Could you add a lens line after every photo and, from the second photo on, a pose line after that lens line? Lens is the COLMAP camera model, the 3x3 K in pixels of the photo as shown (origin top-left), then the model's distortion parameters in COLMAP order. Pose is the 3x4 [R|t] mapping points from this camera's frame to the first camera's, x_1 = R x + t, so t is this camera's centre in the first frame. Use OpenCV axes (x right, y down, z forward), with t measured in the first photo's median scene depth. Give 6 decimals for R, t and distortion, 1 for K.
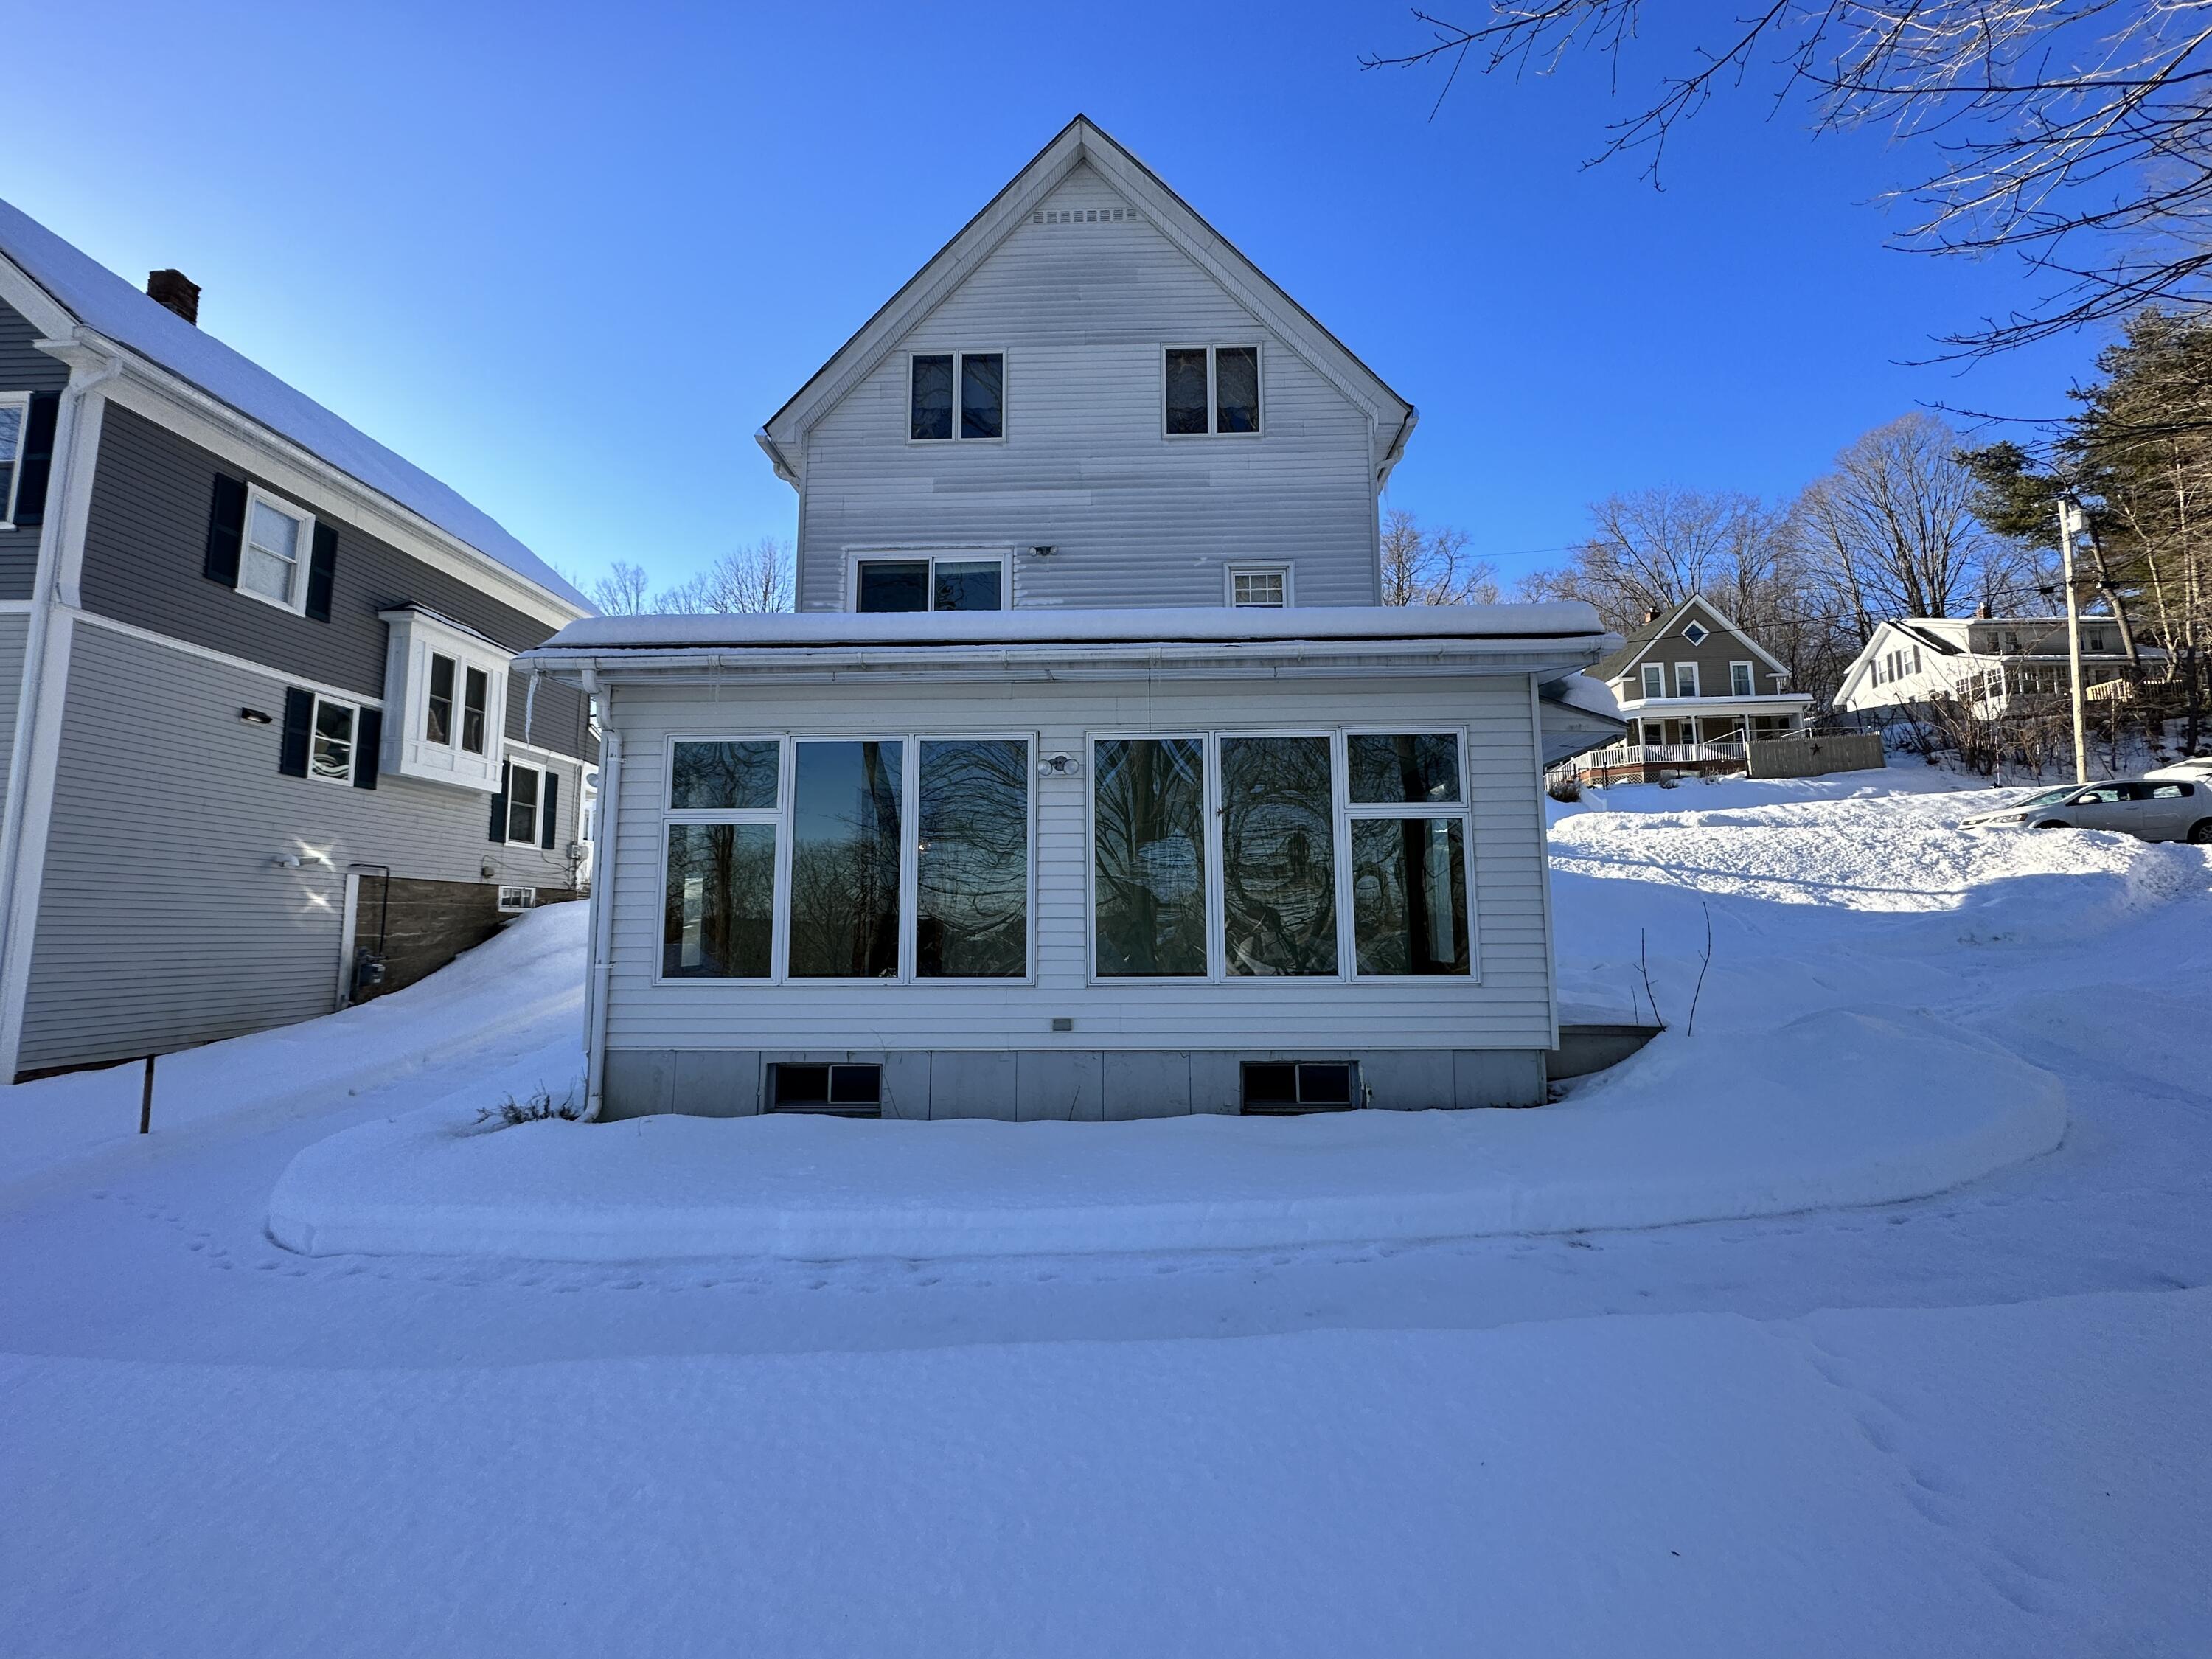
lens RADIAL K [[879.6, 0, 1106.0], [0, 879.6, 829.5], [0, 0, 1]] dist [-0.001477, 0.000469]
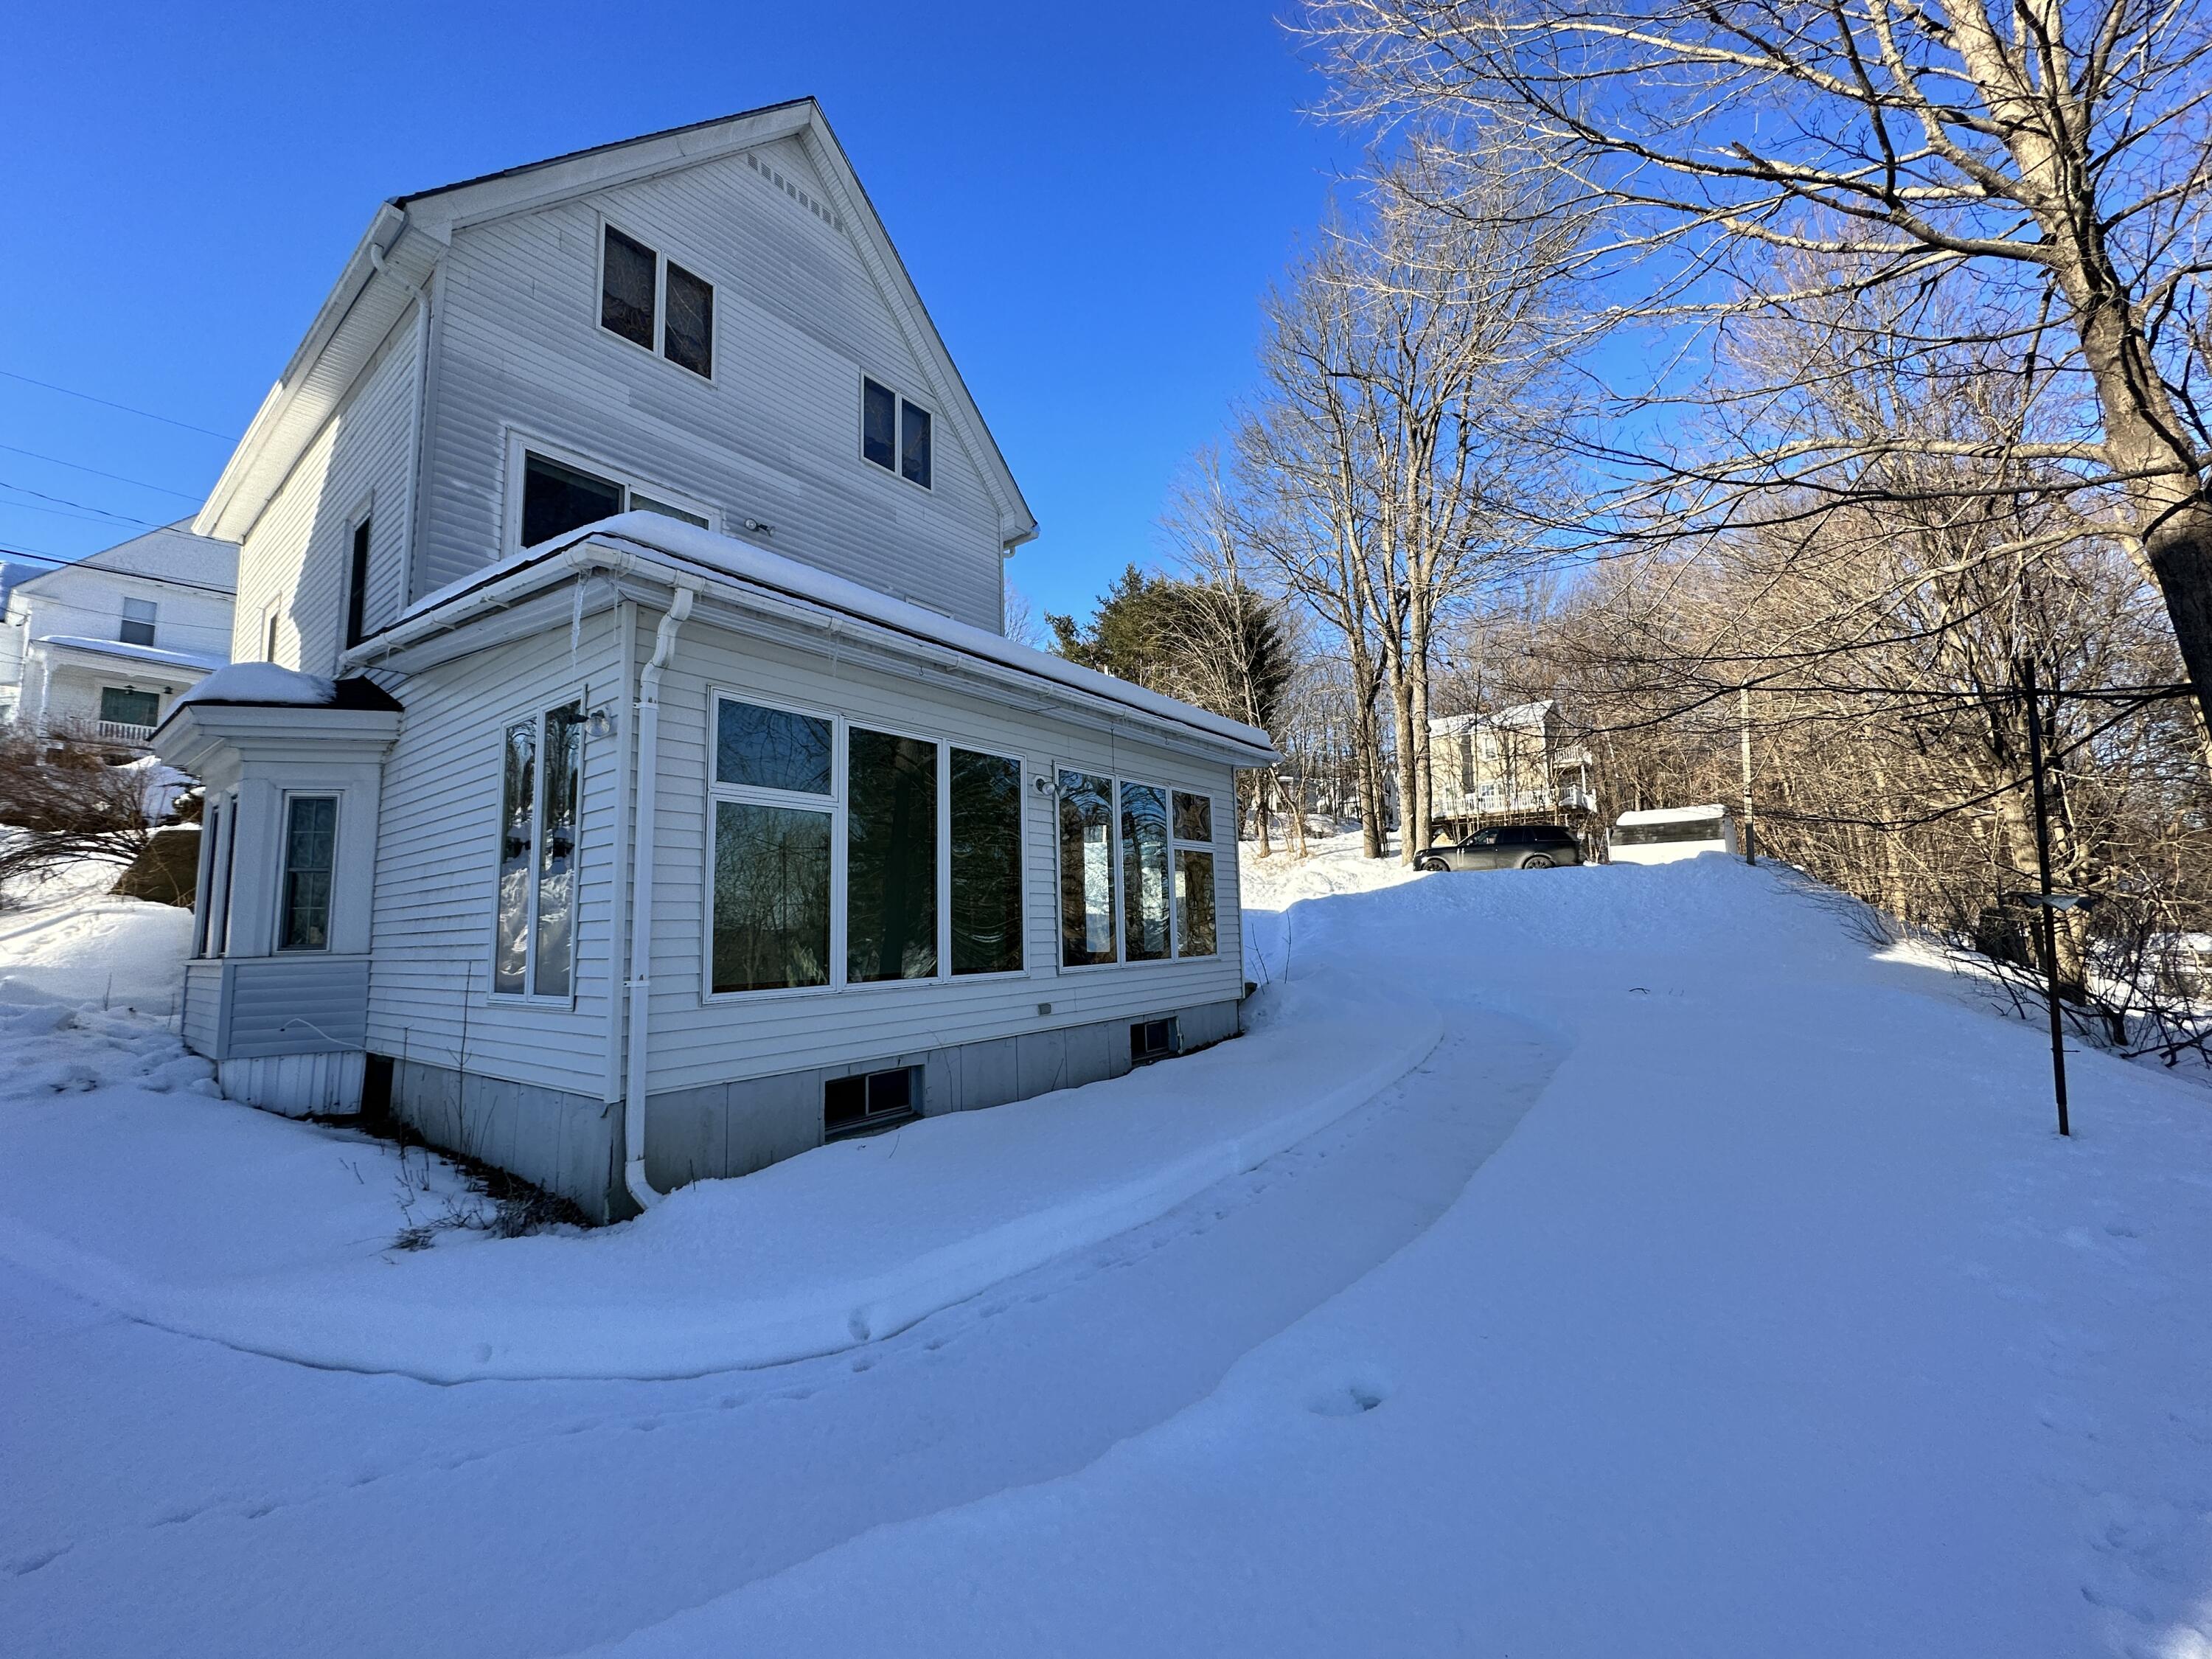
lens RADIAL K [[879.6, 0, 1106.0], [0, 879.6, 829.5], [0, 0, 1]] dist [-0.001477, 0.000469]
pose [[0.579820, 0.081107, 0.810697, -0.569336], [-0.067211, 0.996403, -0.051616, 0.022870], [-0.811967, -0.024560, 0.583186, 0.151389]]
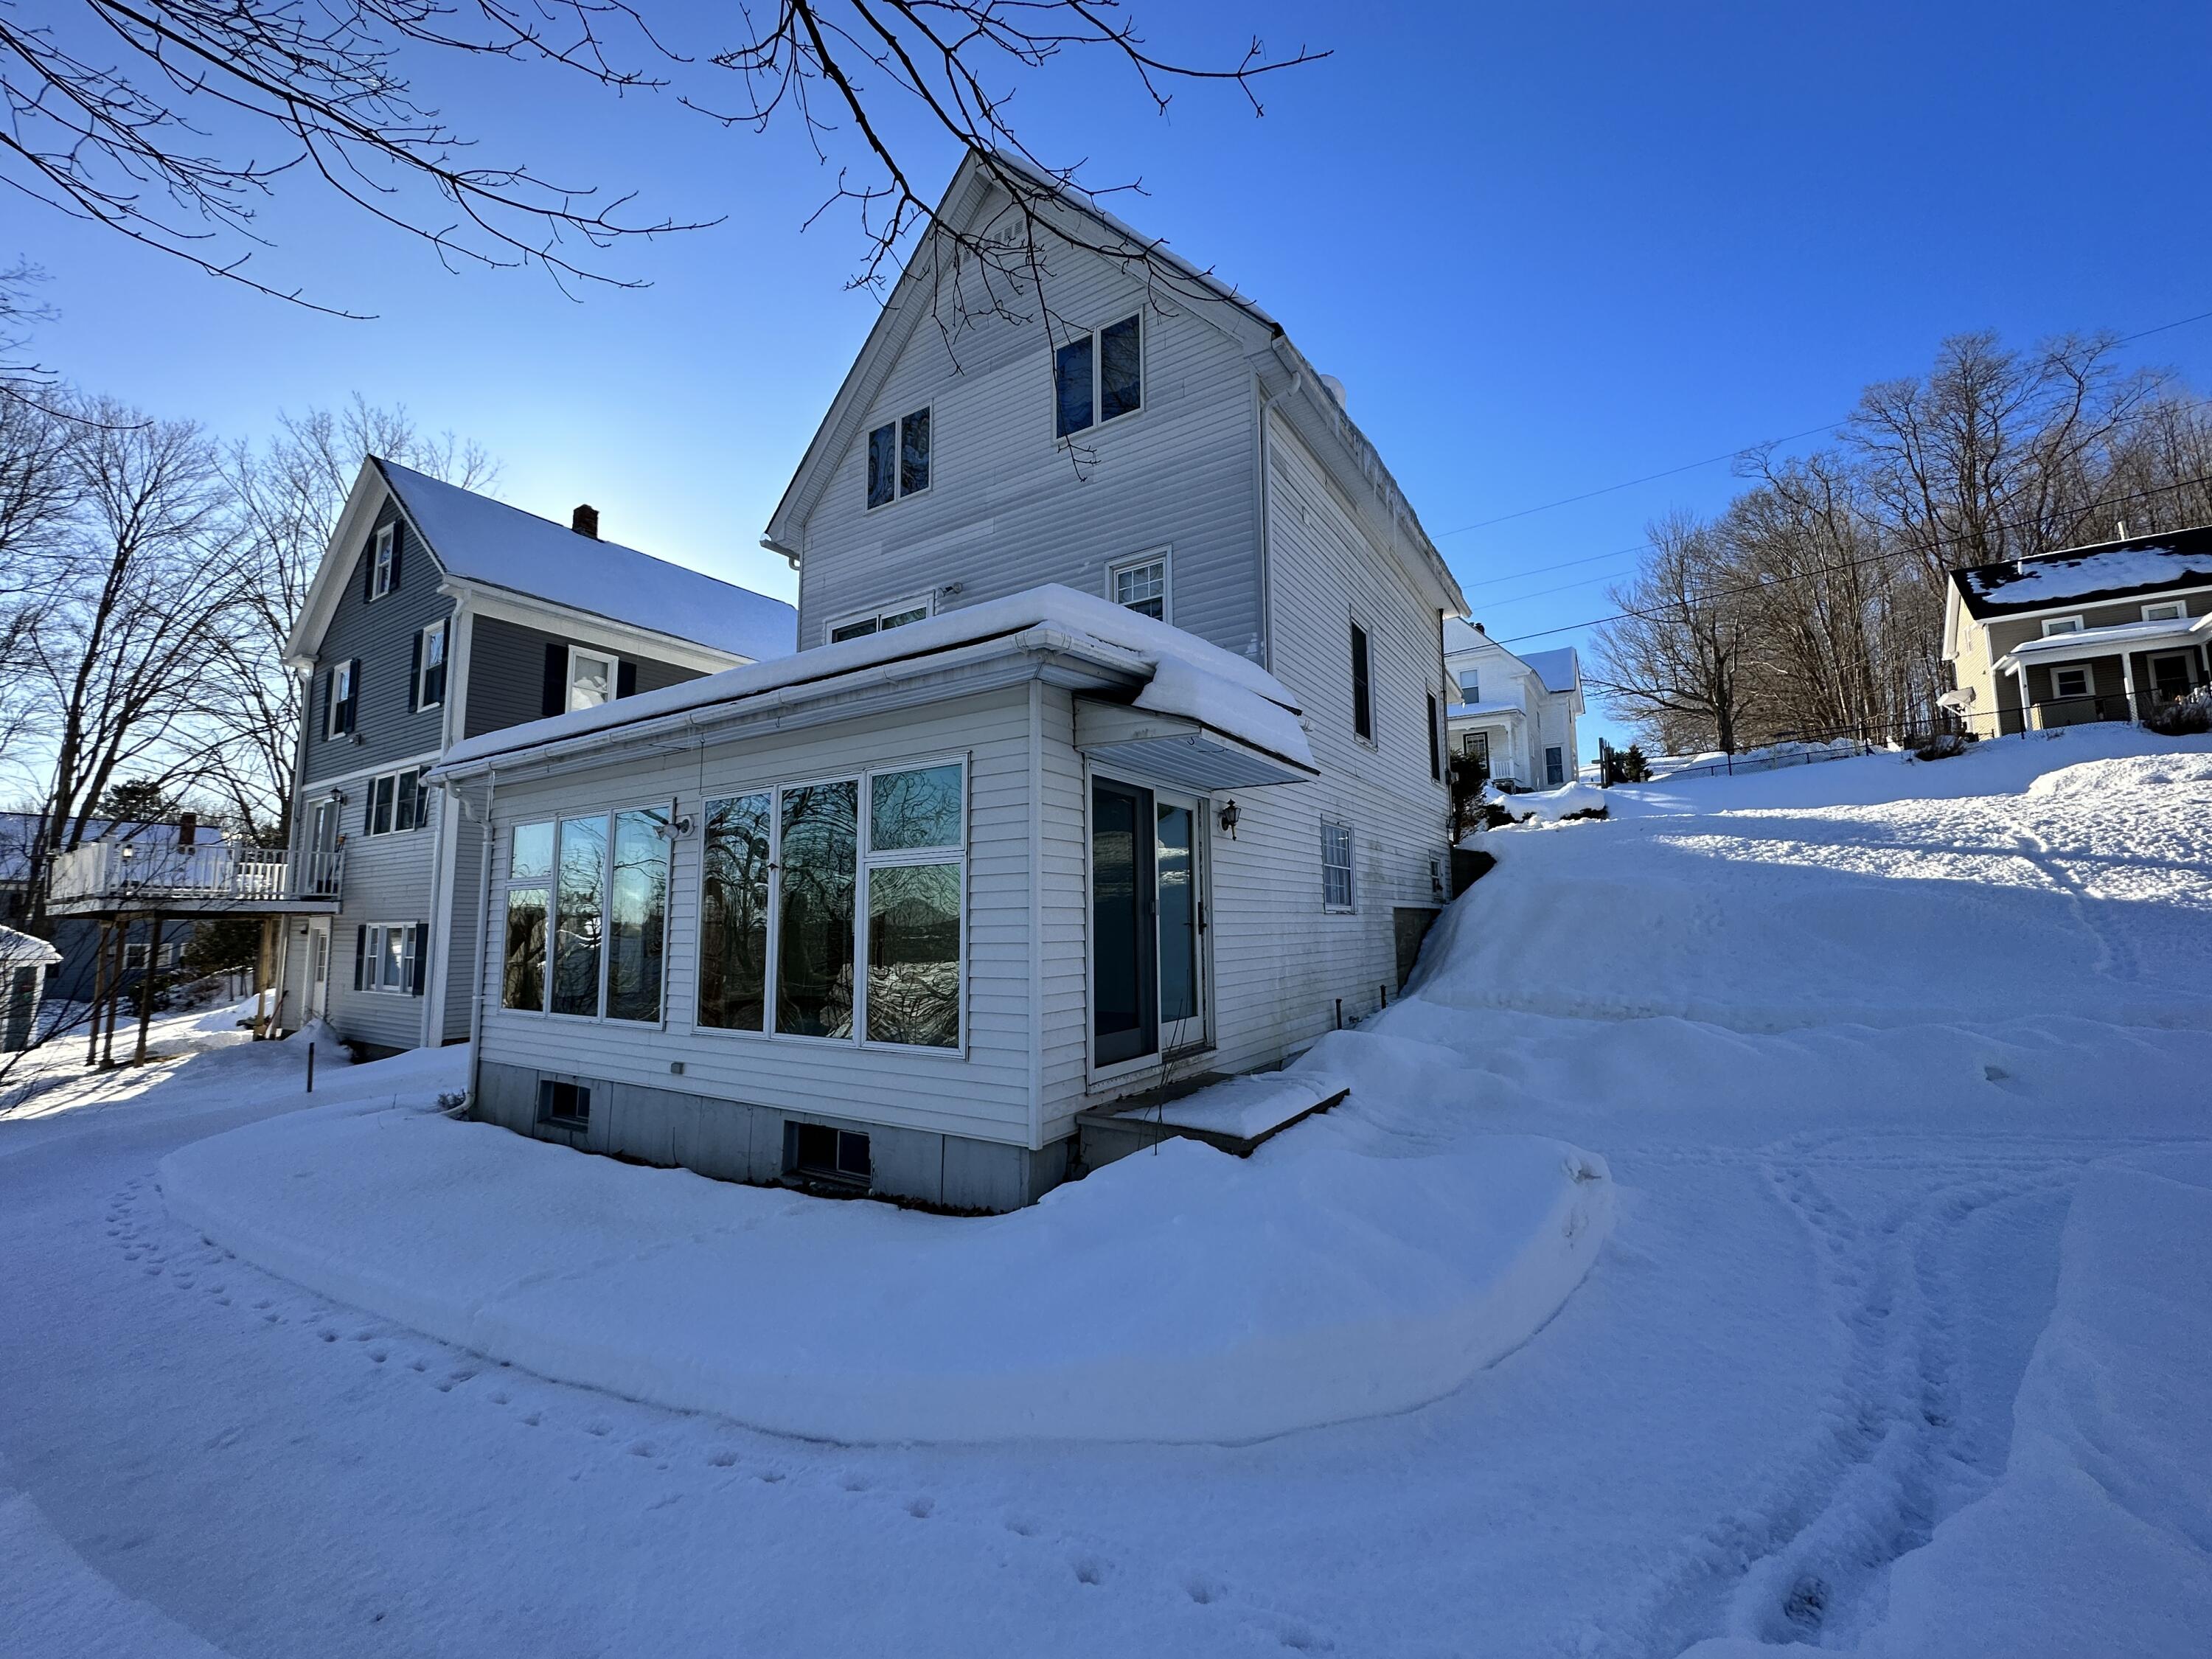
lens RADIAL K [[879.6, 0, 1106.0], [0, 879.6, 829.5], [0, 0, 1]] dist [-0.001477, 0.000469]
pose [[0.856912, -0.058874, -0.512090, 0.575063], [0.062729, 0.997983, -0.009767, -0.016875], [0.511632, -0.023754, 0.858877, 0.201958]]
